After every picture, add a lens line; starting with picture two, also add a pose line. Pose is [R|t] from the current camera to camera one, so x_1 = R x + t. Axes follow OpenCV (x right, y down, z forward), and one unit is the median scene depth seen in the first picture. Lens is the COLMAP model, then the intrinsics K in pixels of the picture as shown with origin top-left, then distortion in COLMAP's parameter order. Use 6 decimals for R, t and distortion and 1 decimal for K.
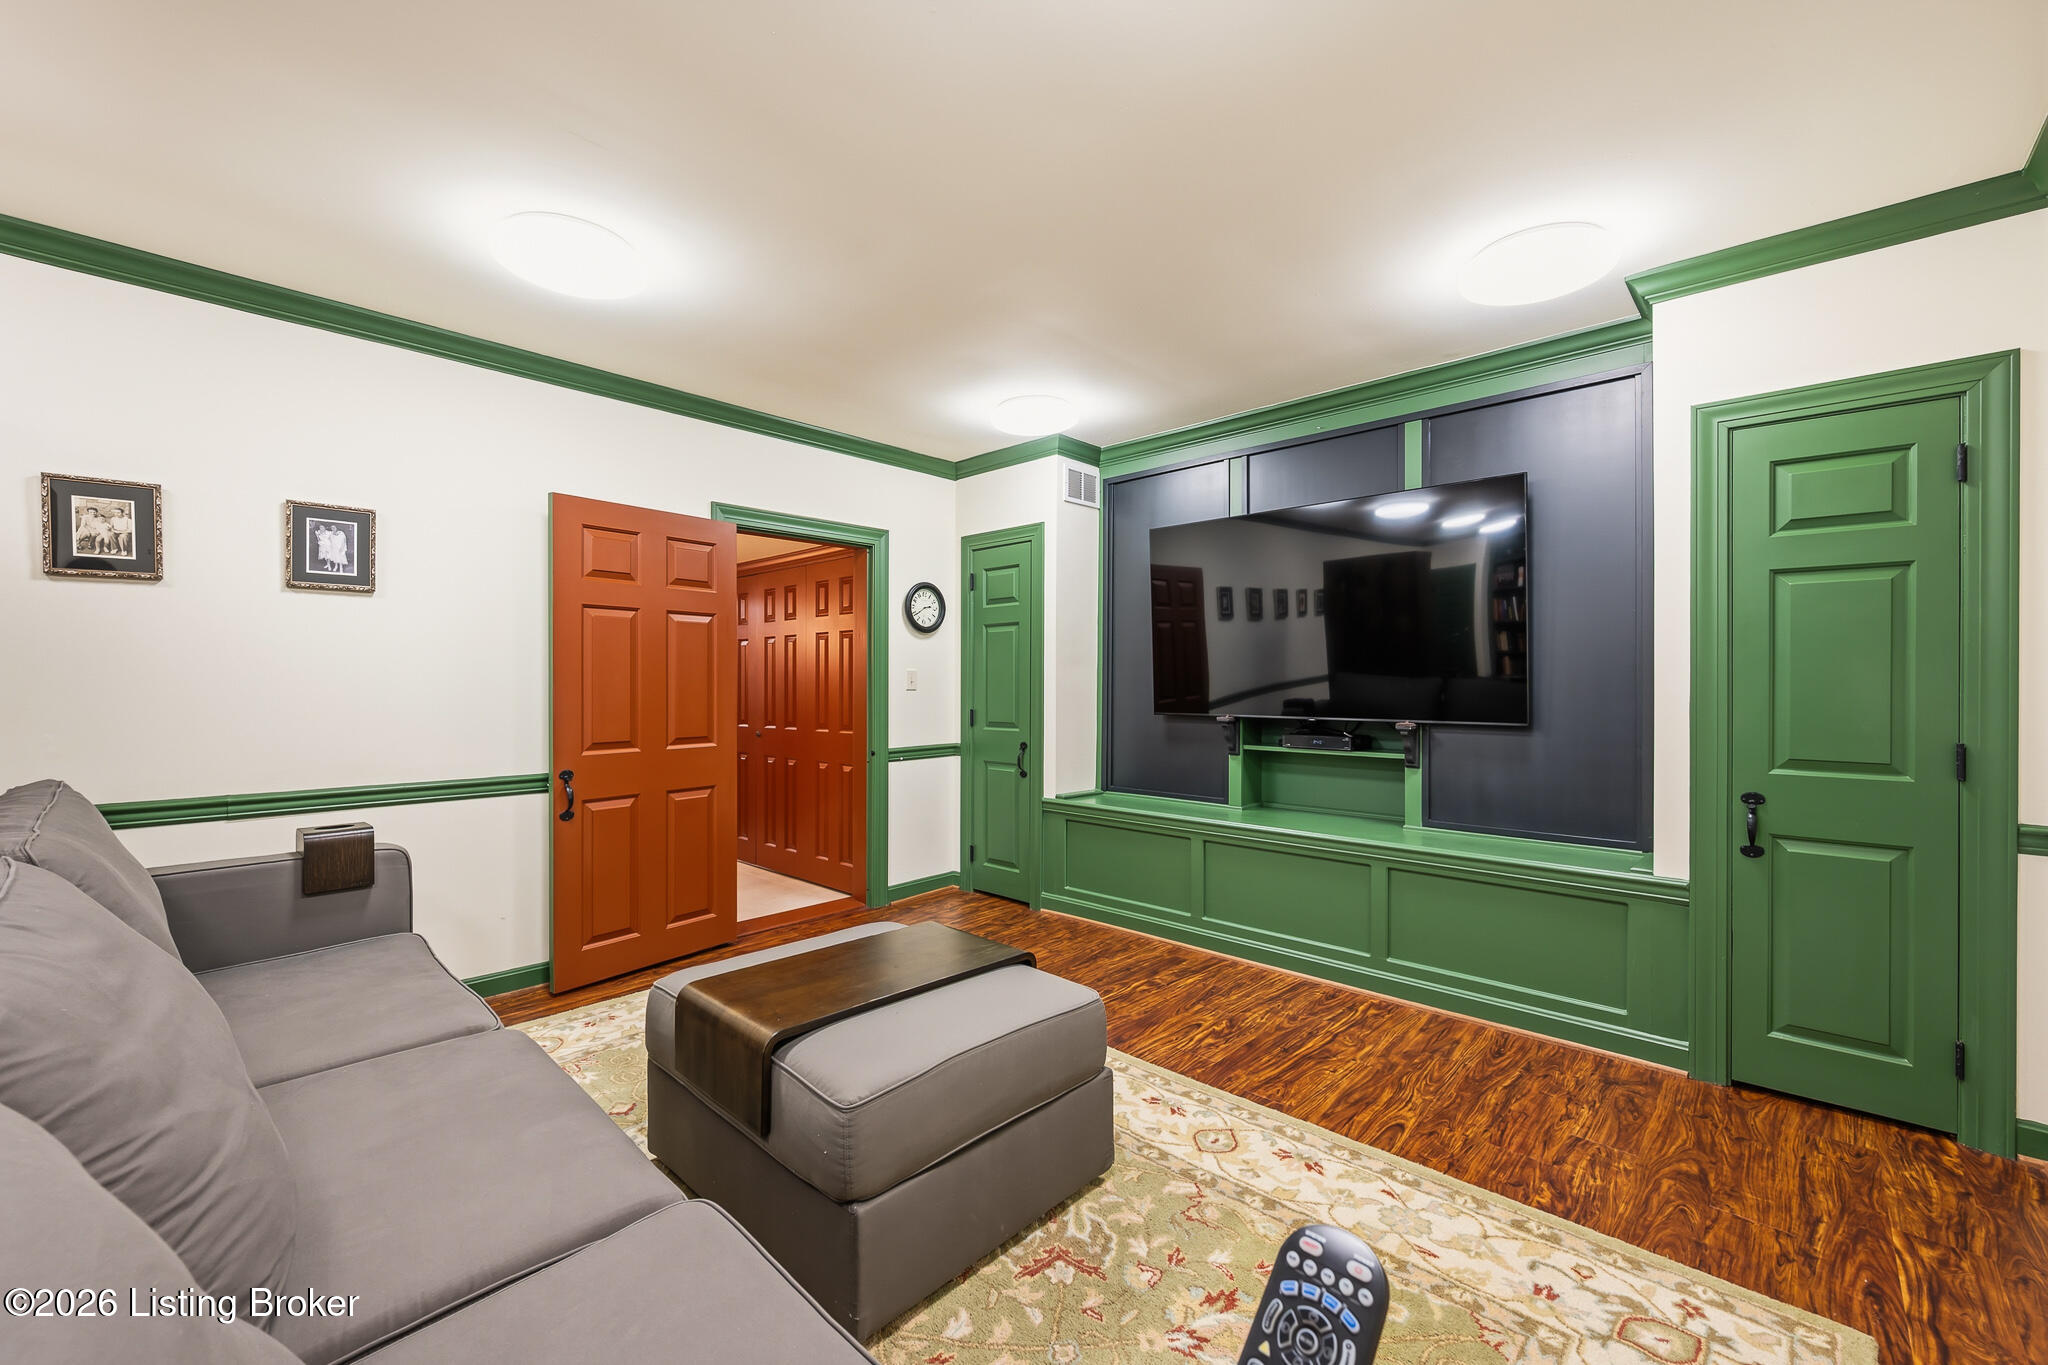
lens RADIAL K [[837.0, 0, 1023.4], [0, 837.0, 693.9], [0, 0, 1]] dist [0.001877, 0.000542]
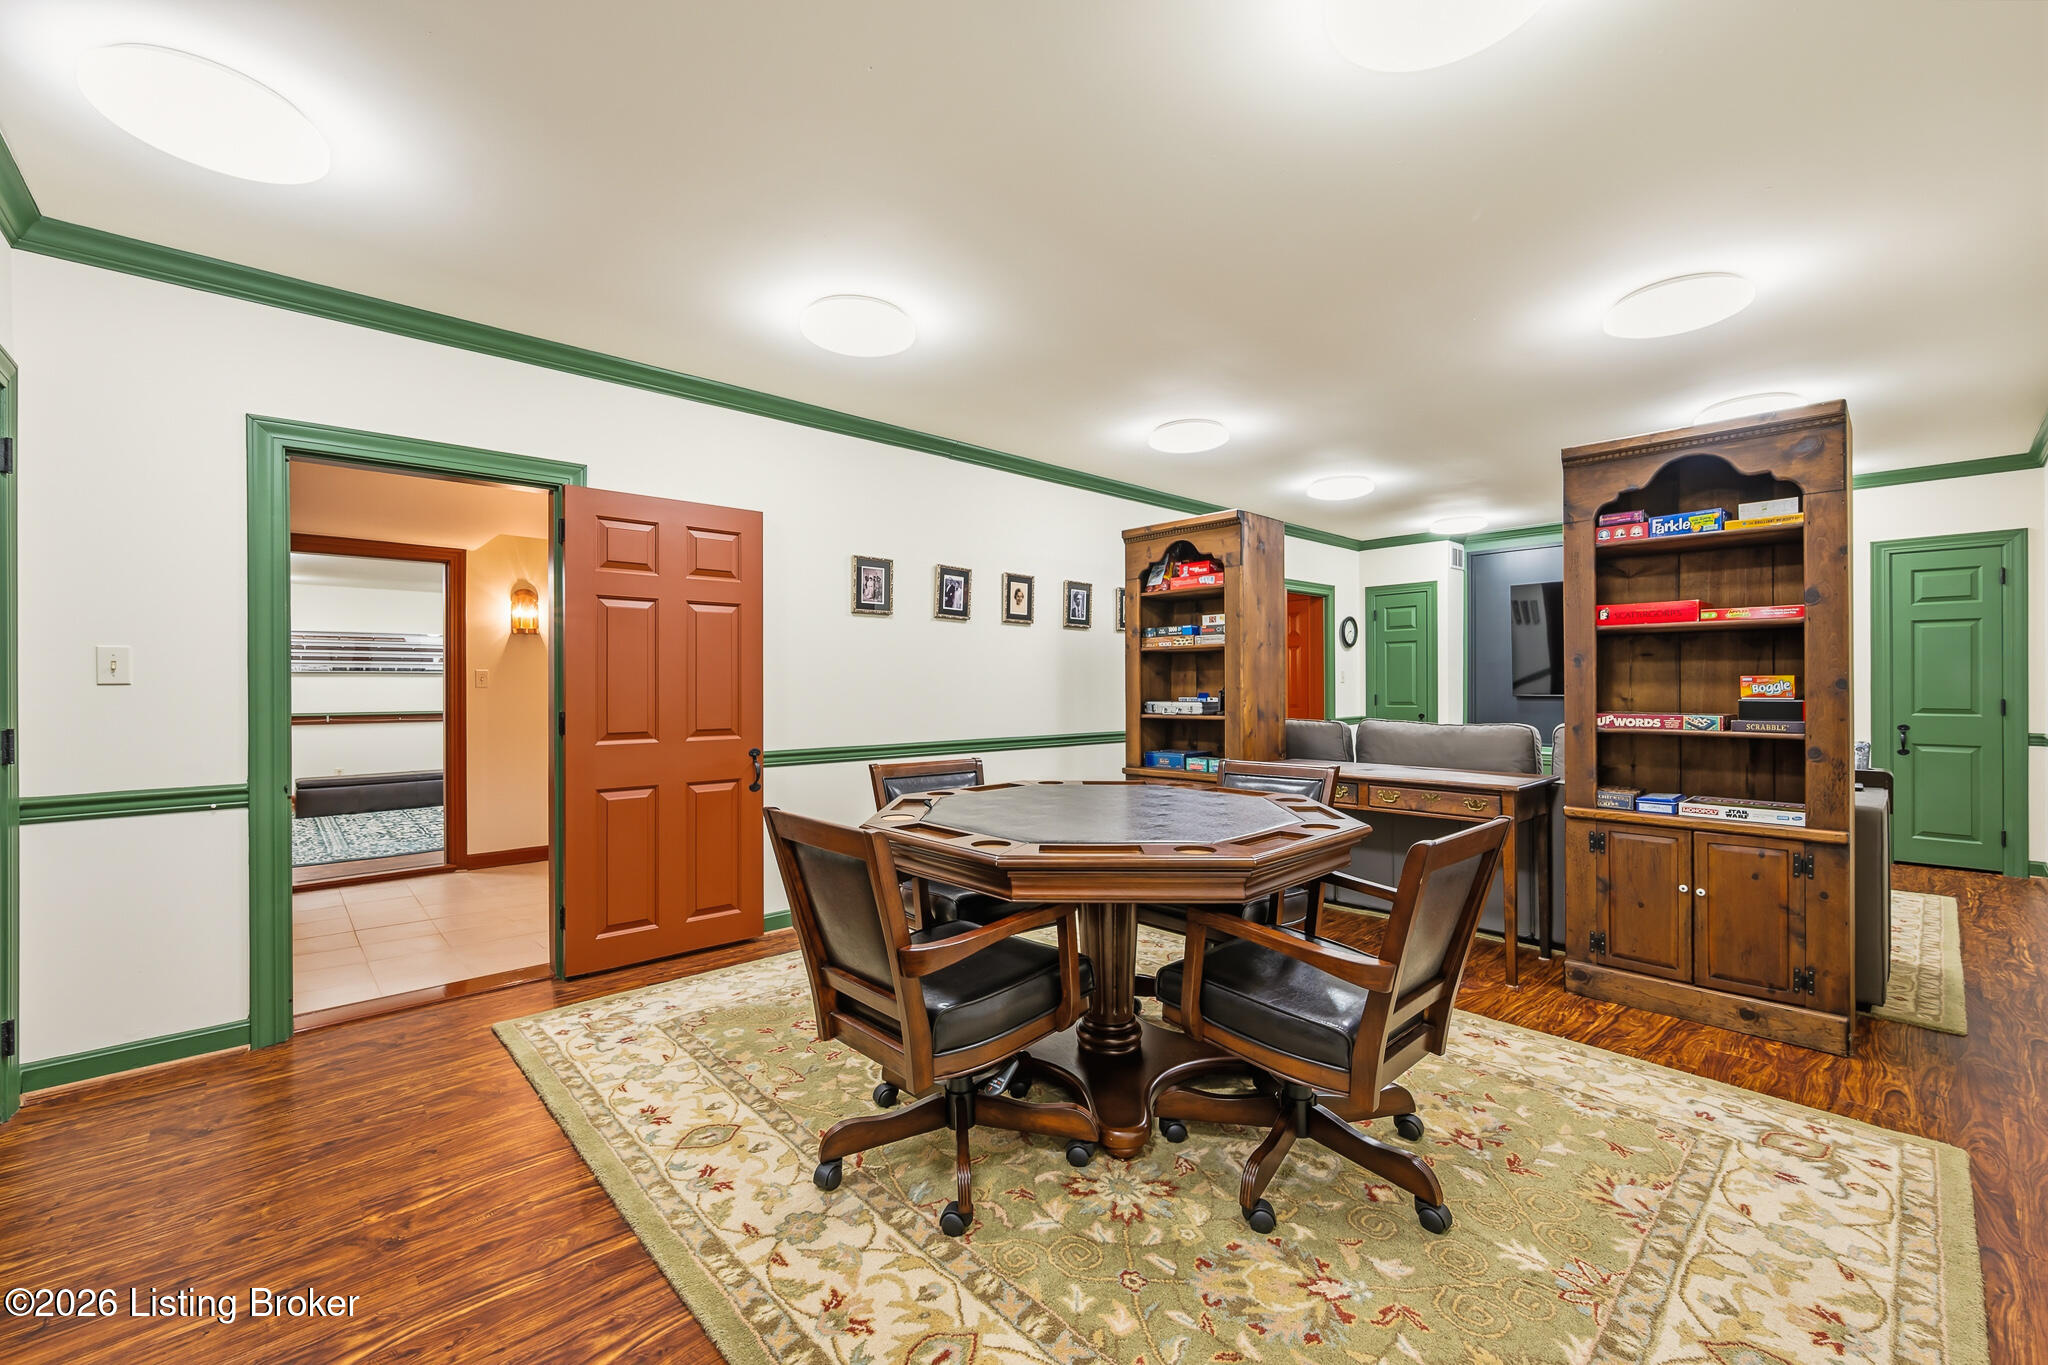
lens RADIAL K [[841.1, 0, 1024.0], [0, 841.1, 682.5], [0, 0, 1]] dist [0.065407, -0.020298]
pose [[0.999947, -0.003350, -0.009715, -0.800295], [0.003331, 0.999993, -0.001964, 0.004040], [0.009721, 0.001932, 0.999951, -0.749358]]
